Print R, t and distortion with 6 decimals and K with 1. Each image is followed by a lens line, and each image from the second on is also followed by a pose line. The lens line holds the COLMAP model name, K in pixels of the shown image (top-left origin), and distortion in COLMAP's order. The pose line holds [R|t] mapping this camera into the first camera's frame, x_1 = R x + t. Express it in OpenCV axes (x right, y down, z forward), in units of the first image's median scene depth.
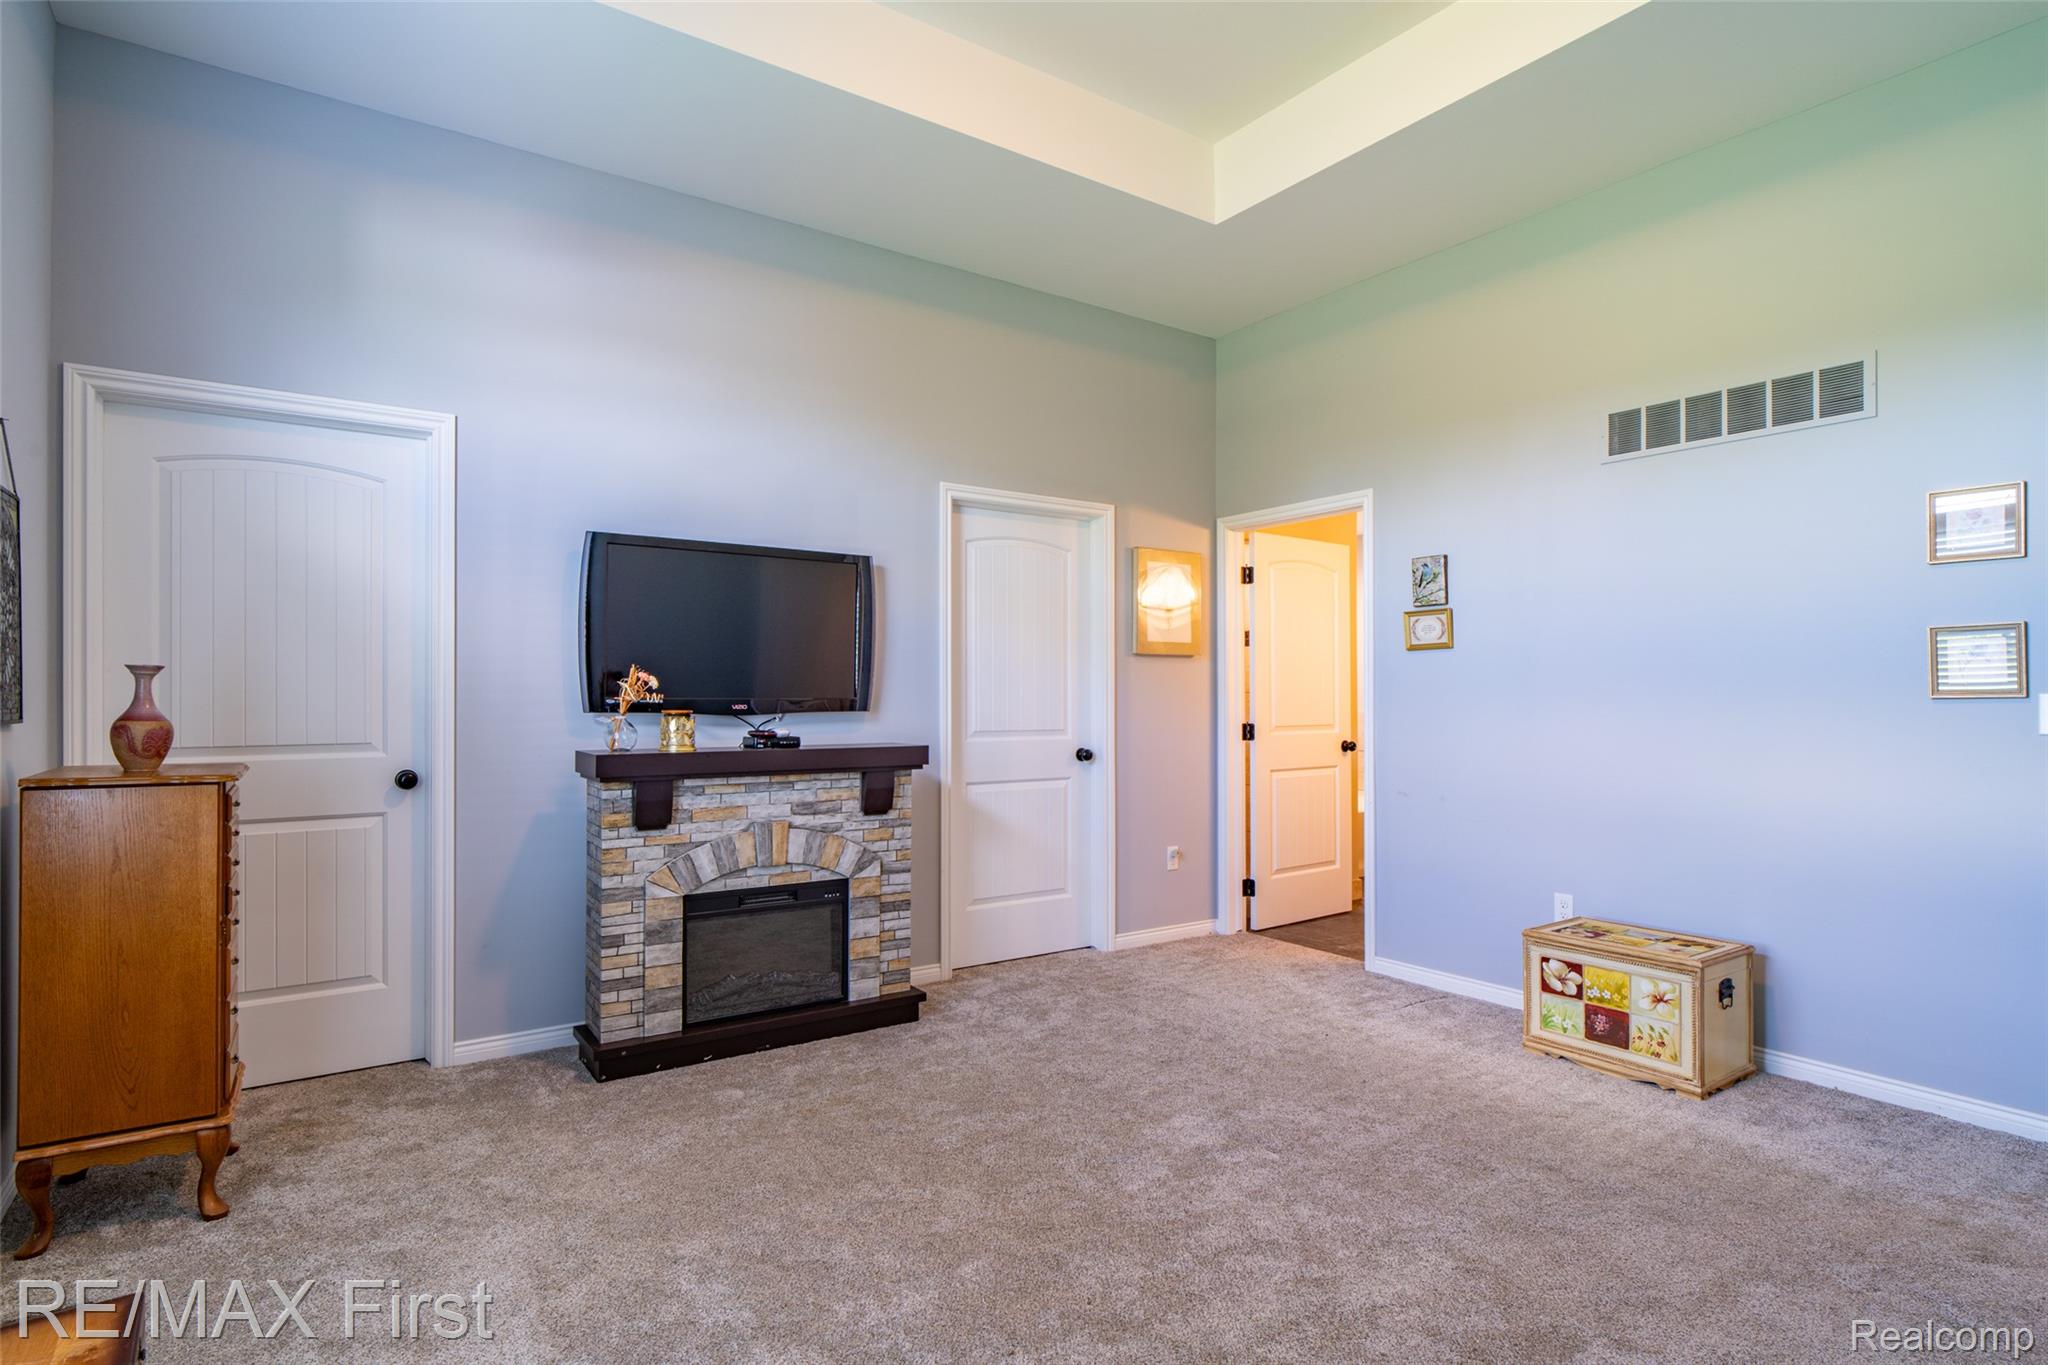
lens RADIAL K [[1043.9, 0, 1027.6], [0, 1043.9, 691.5], [0, 0, 1]] dist [-0.014579, 0.008358]
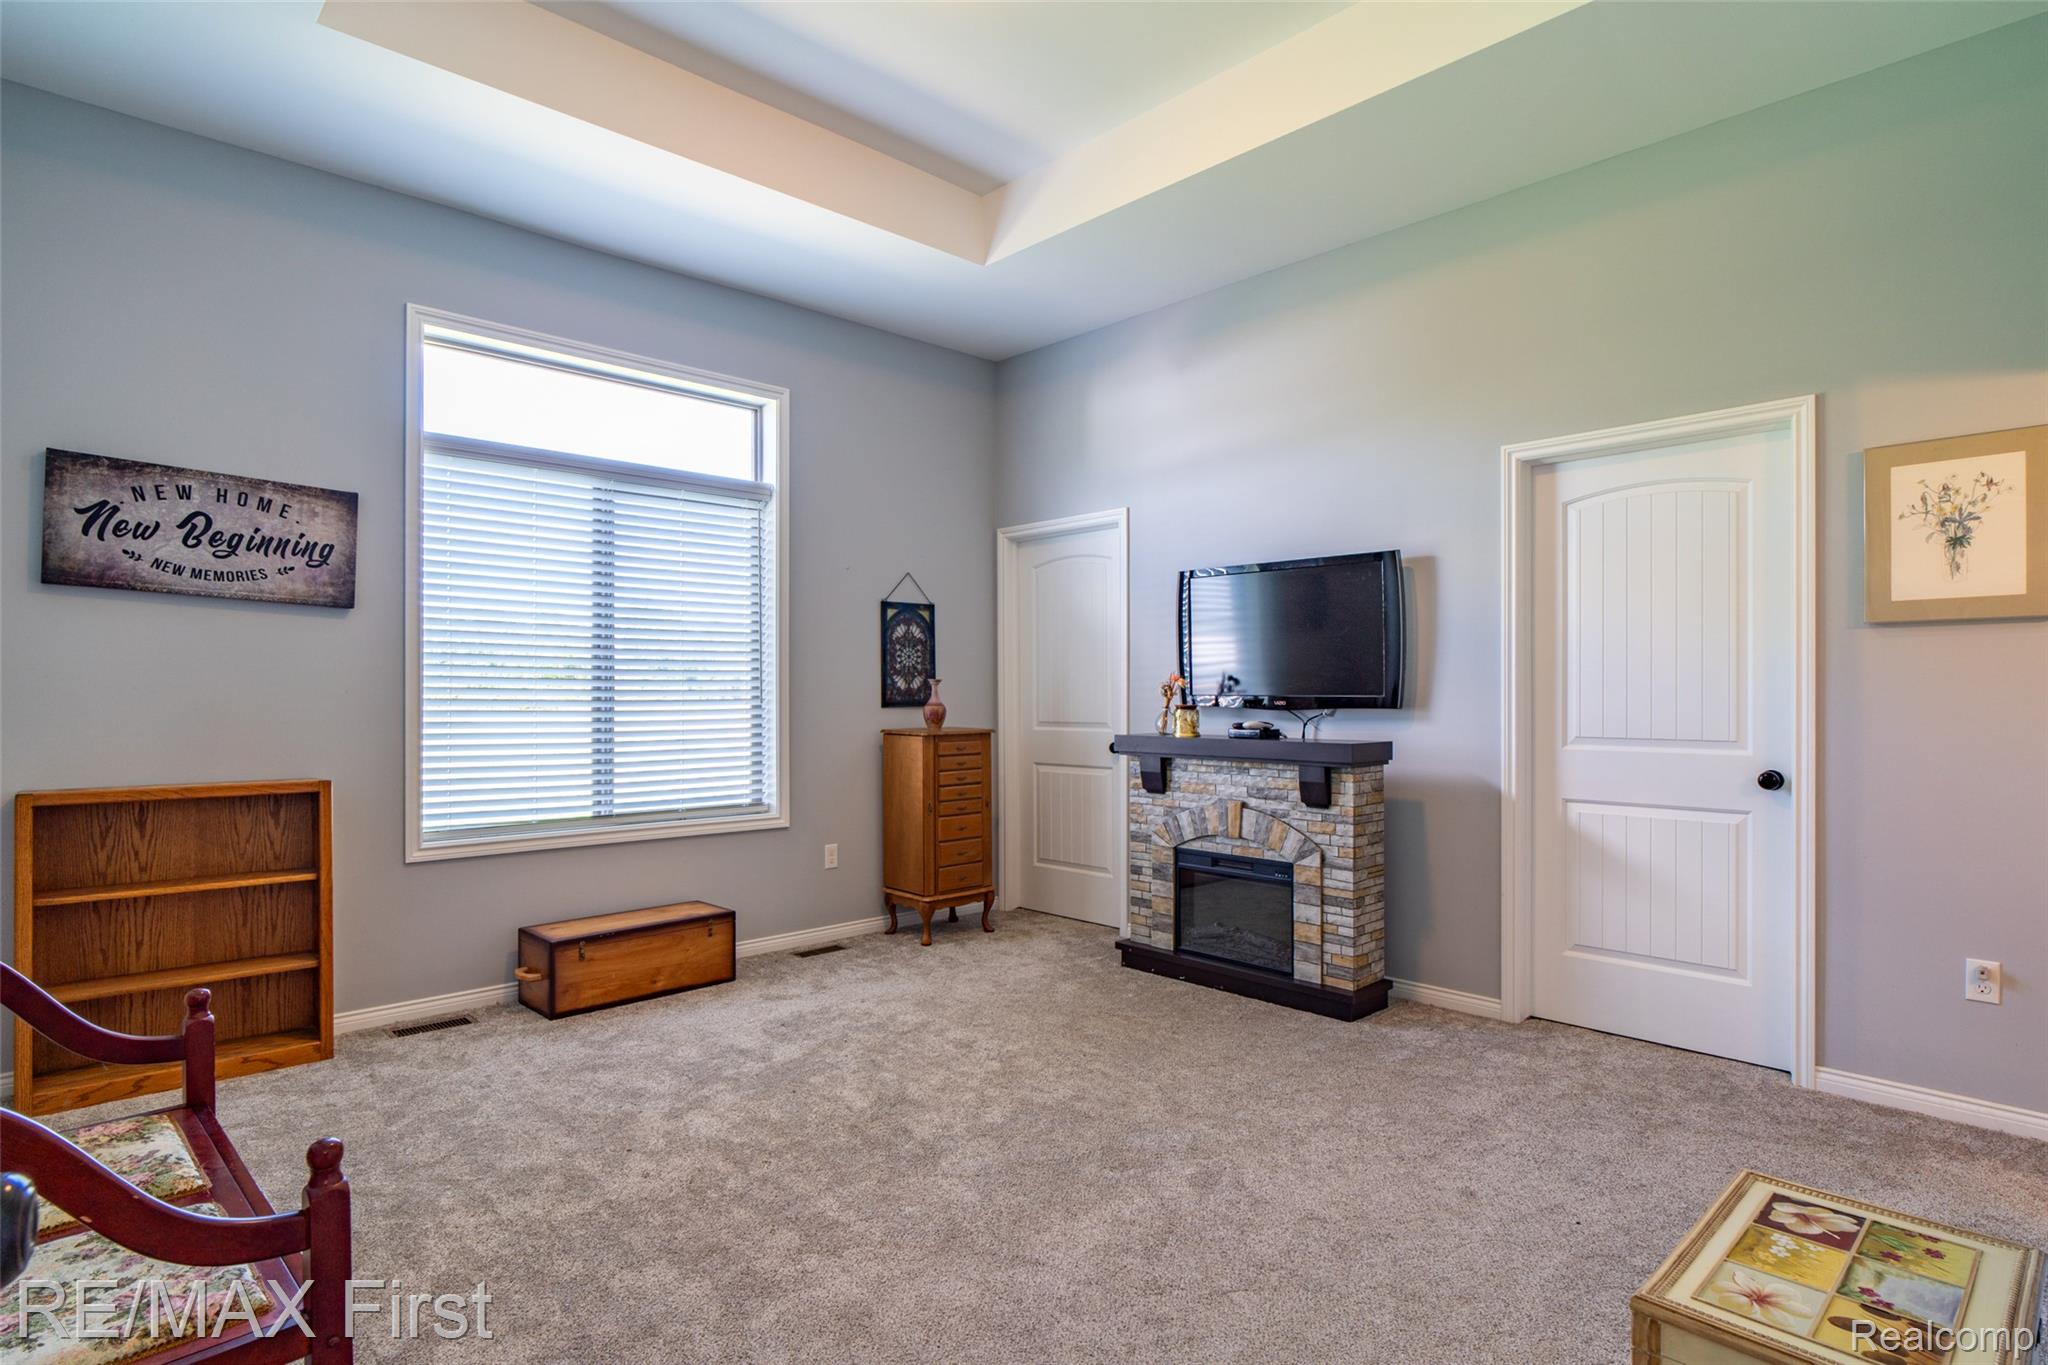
lens RADIAL K [[1043.9, 0, 1027.2], [0, 1043.9, 695.6], [0, 0, 1]] dist [-0.014579, 0.008358]
pose [[0.161660, -0.001009, -0.986846, 0.845474], [0.002891, 0.999996, -0.000549, 0.006769], [0.986842, -0.002765, 0.161662, 0.560429]]
